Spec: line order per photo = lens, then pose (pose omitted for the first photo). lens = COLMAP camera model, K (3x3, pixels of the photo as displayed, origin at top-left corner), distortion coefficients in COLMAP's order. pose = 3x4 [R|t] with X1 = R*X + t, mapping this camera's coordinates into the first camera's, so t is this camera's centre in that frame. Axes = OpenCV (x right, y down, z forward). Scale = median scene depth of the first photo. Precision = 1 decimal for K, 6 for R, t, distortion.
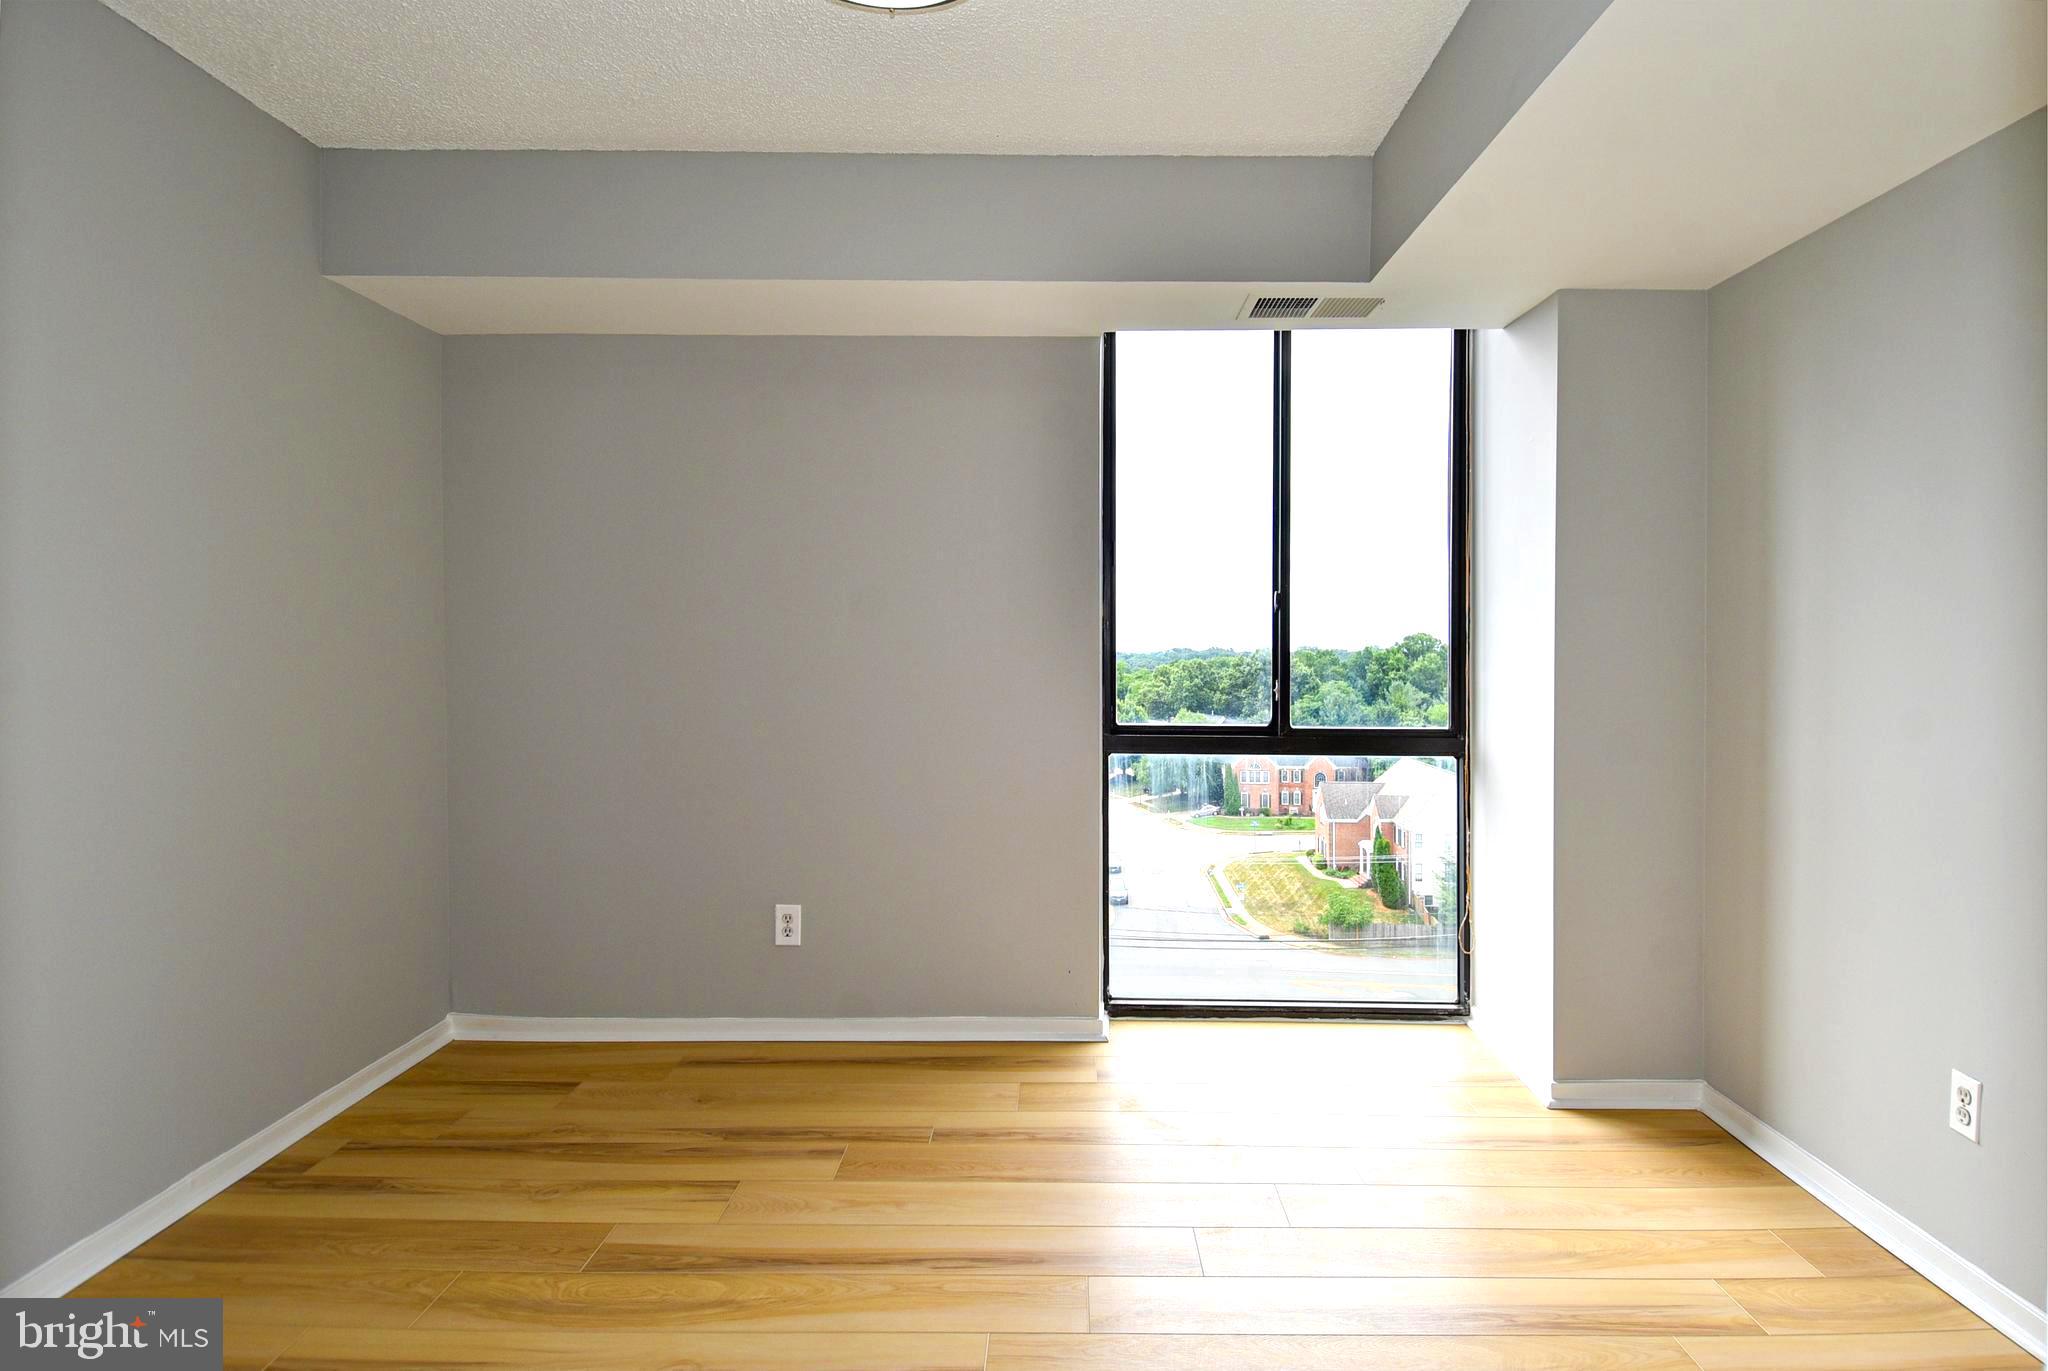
lens RADIAL K [[1119.8, 0, 971.5], [0, 1119.8, 674.7], [0, 0, 1]] dist [0.042508, -0.033077]
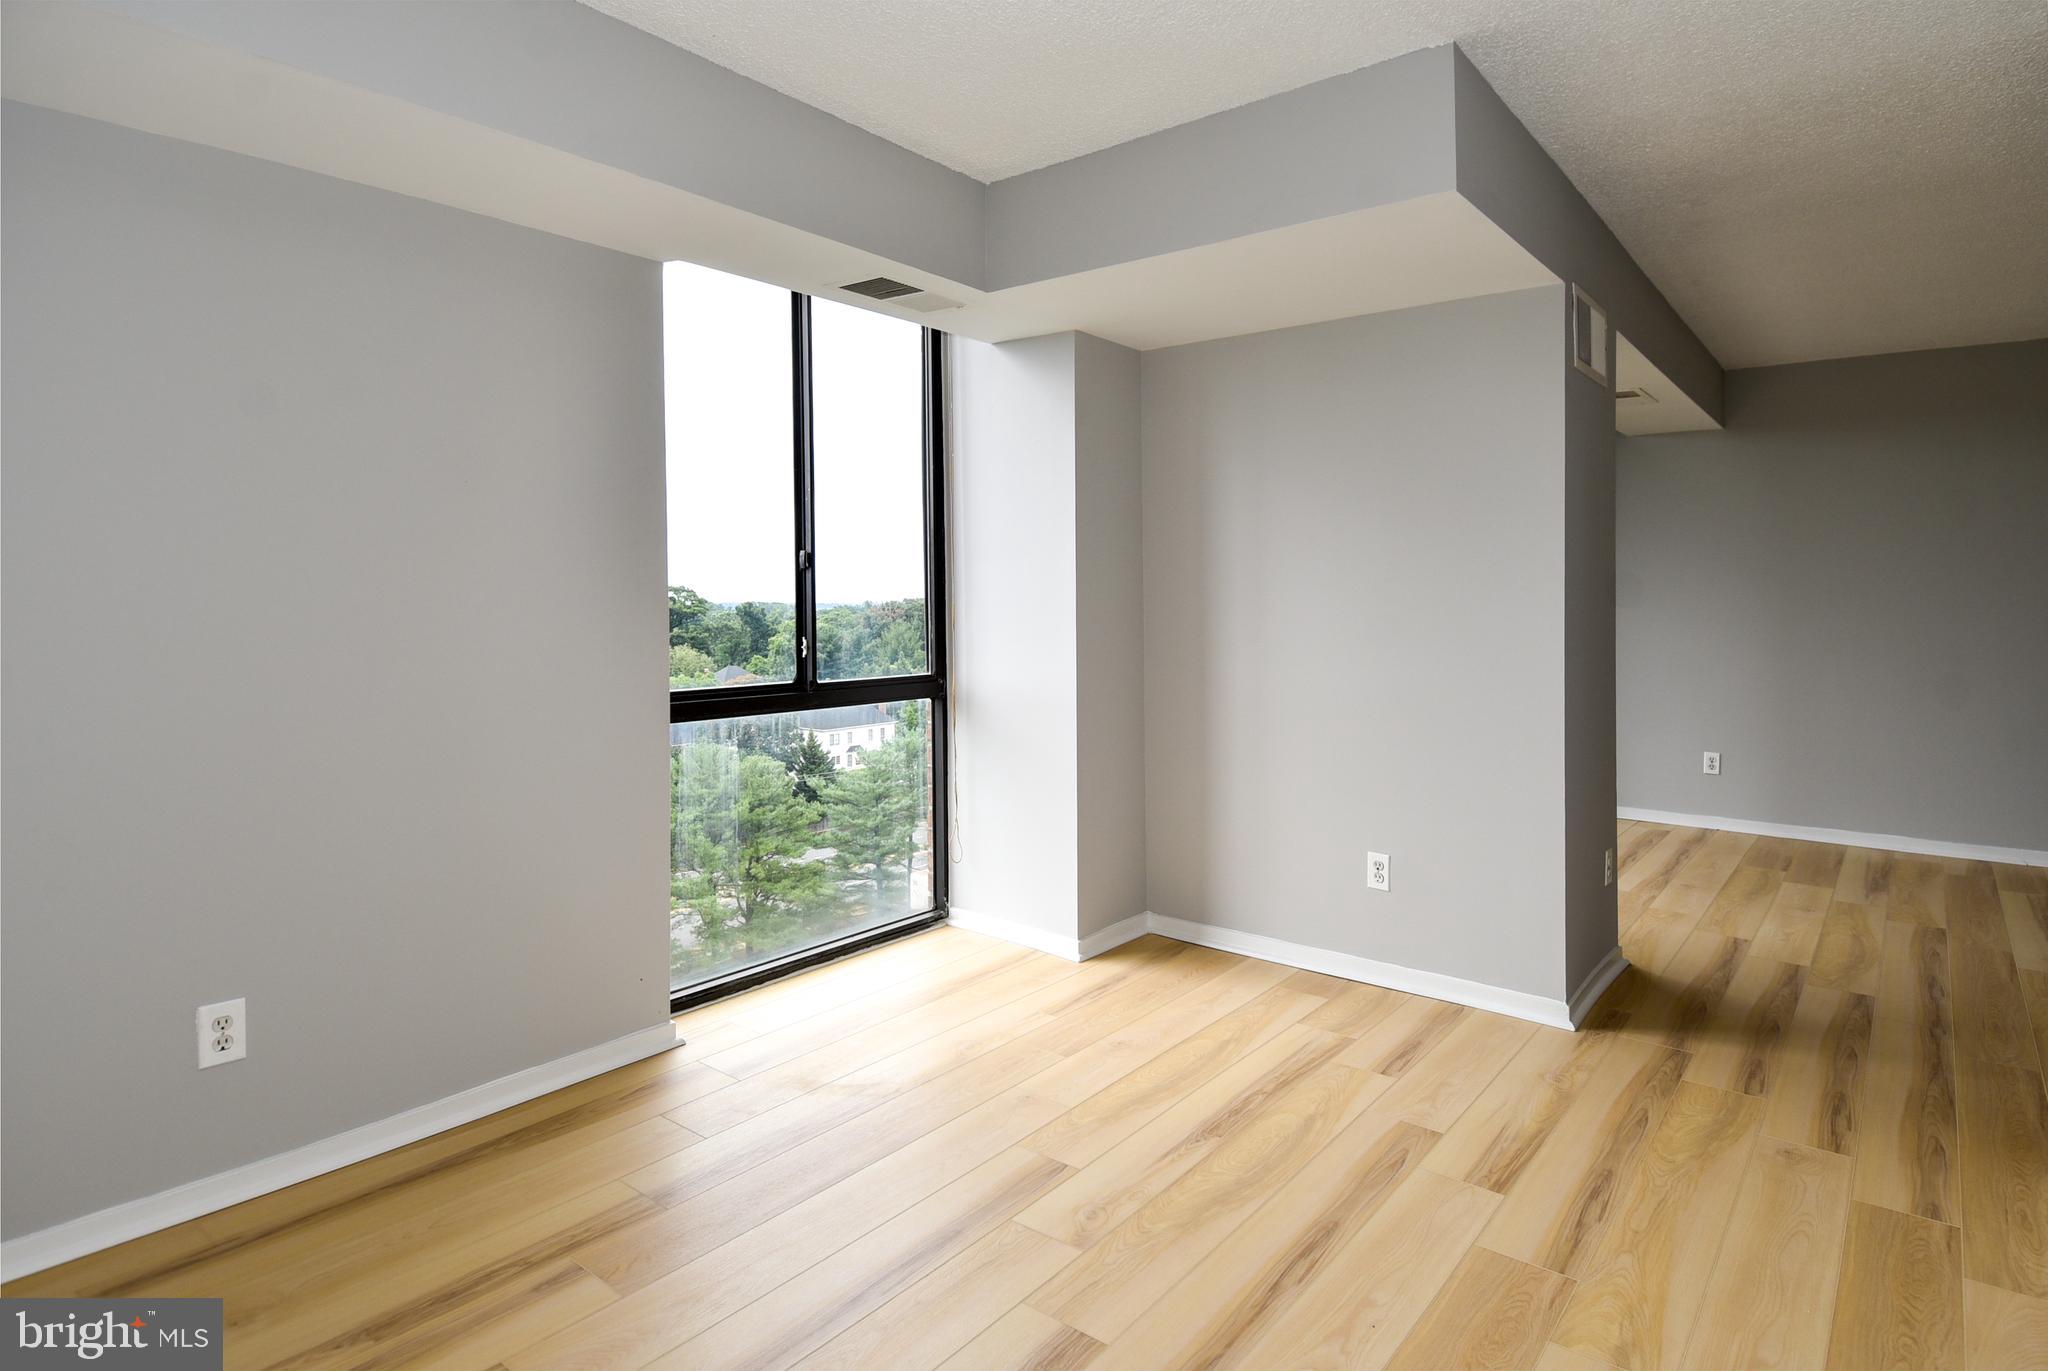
lens RADIAL K [[1092.4, 0, 1119.0], [0, 1092.4, 638.0], [0, 0, 1]] dist [0.055155, -0.047450]
pose [[0.585340, -0.034258, 0.810064, -0.379006], [0.026303, 0.999383, 0.023259, -0.009581], [-0.810361, 0.007692, 0.585880, 0.196518]]
